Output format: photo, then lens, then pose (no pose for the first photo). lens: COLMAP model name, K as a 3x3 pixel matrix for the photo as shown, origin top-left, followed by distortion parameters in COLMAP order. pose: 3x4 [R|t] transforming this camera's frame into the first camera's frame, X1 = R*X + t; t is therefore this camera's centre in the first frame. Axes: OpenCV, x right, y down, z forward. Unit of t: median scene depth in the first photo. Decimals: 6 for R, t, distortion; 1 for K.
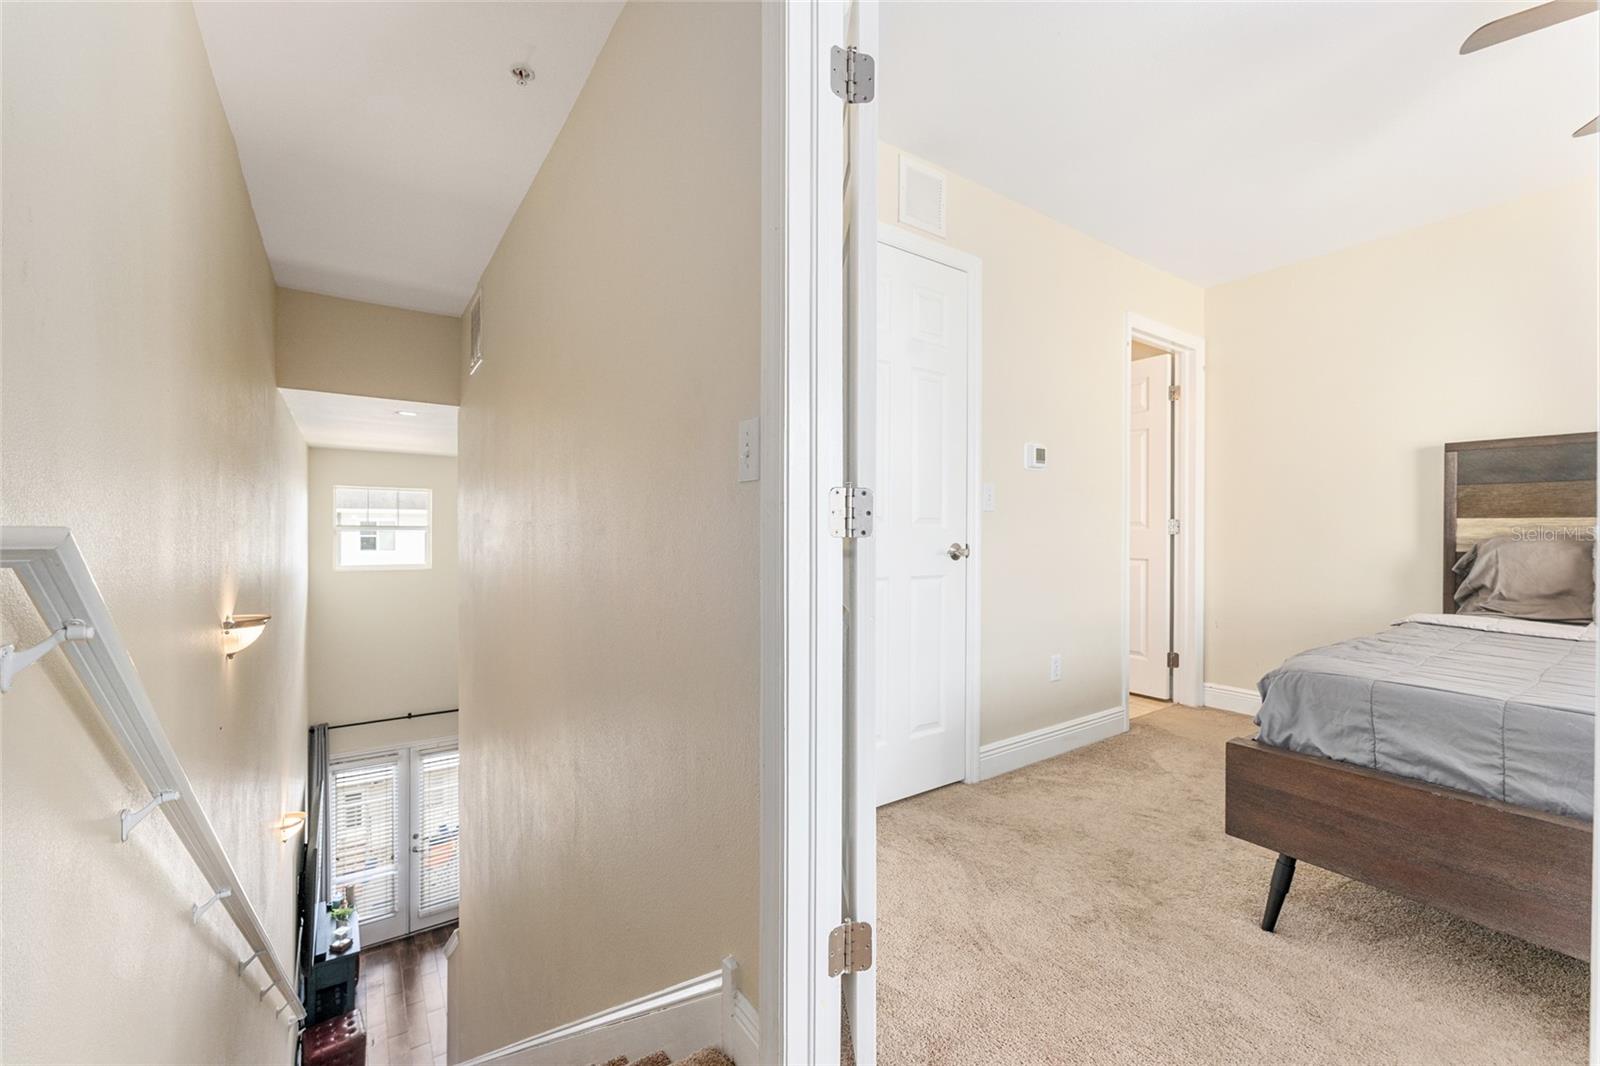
lens RADIAL K [[659.0, 0, 791.4], [0, 659.0, 523.2], [0, 0, 1]] dist [-0.001325, 0.001817]
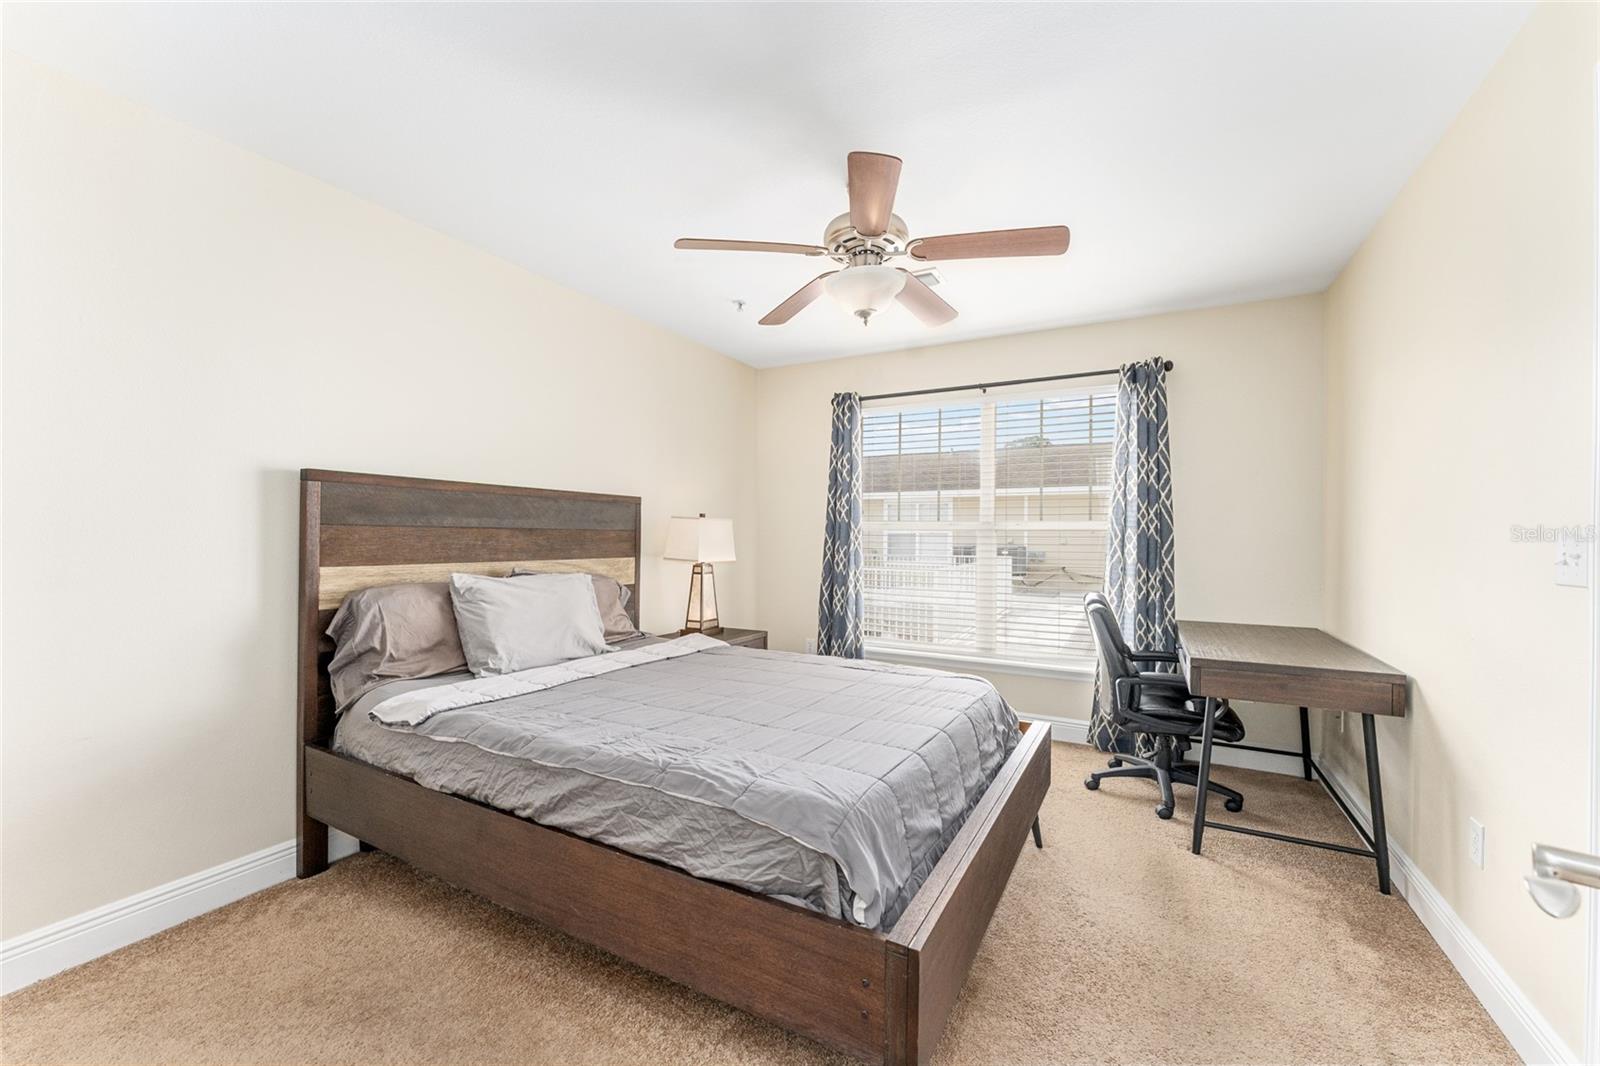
lens RADIAL K [[659.0, 0, 784.8], [0, 659.0, 532.6], [0, 0, 1]] dist [-0.001325, 0.001817]
pose [[-0.442061, -0.008958, 0.896940, 0.071015], [-0.016832, 0.999857, 0.001690, -0.063579], [-0.896827, -0.014350, -0.442149, 0.914844]]
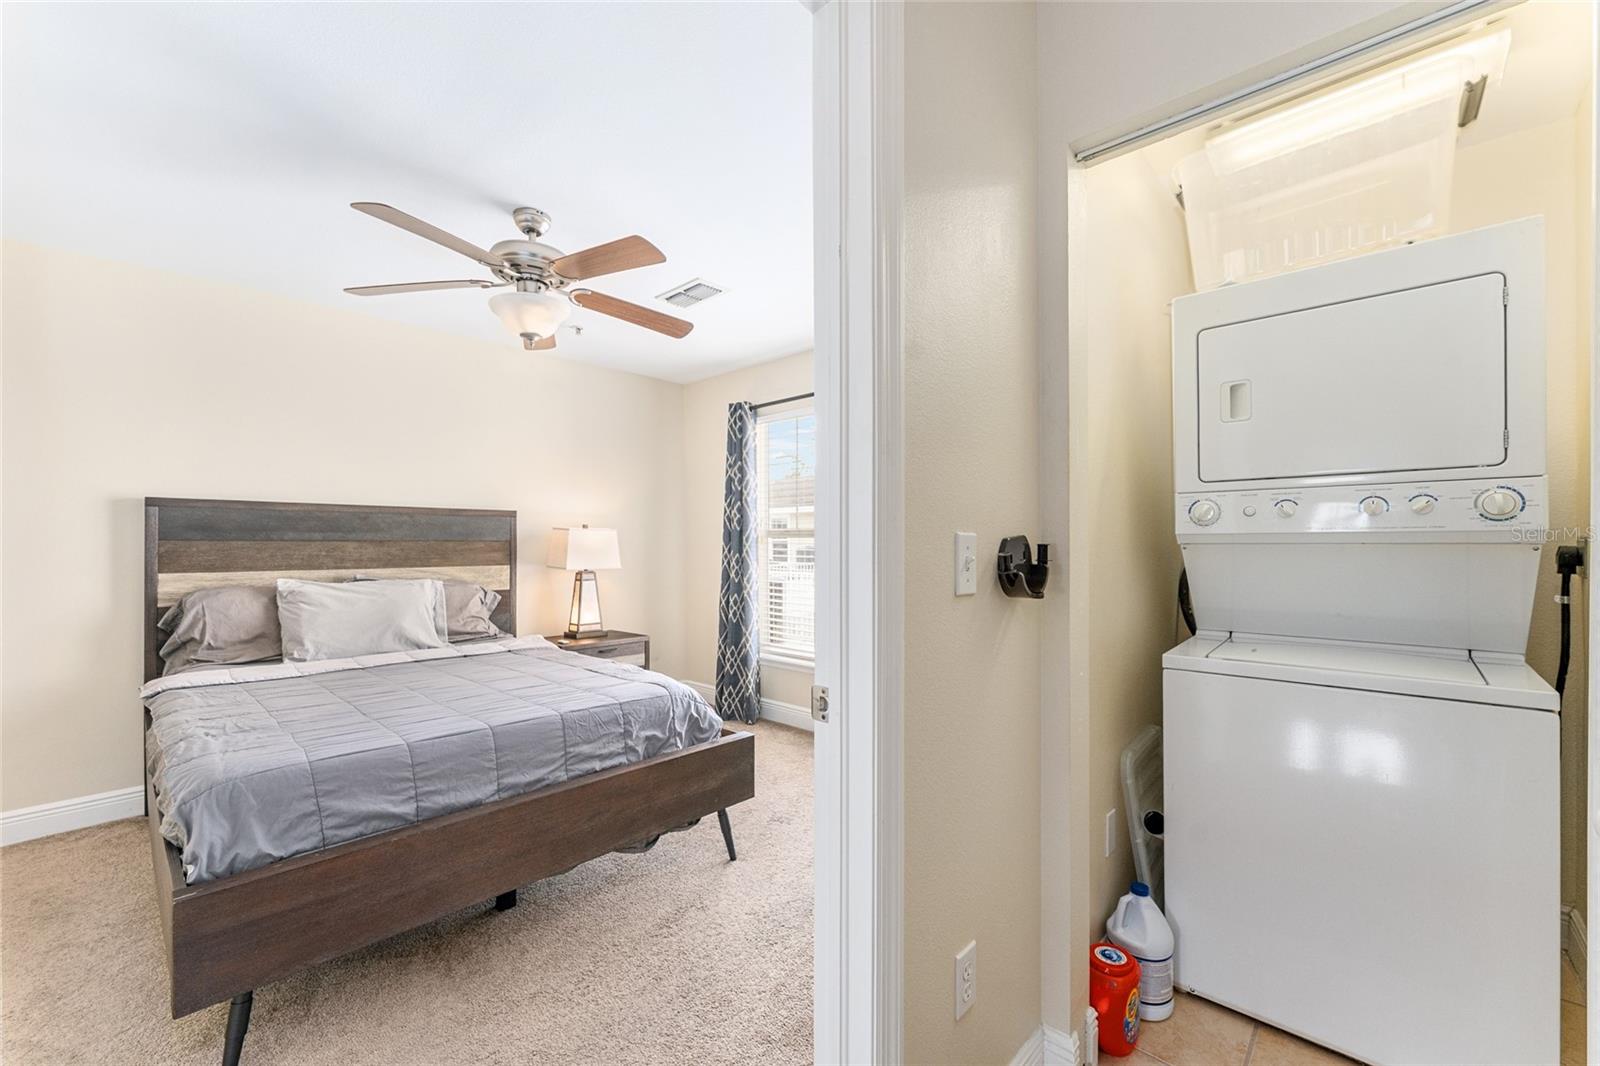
lens RADIAL K [[659.0, 0, 794.4], [0, 659.0, 539.7], [0, 0, 1]] dist [-0.001325, 0.001817]
pose [[-0.198567, -0.004158, 0.980079, -0.170148], [-0.004774, 0.999983, 0.003275, -0.071669], [-0.980076, -0.004029, -0.198583, 0.274288]]
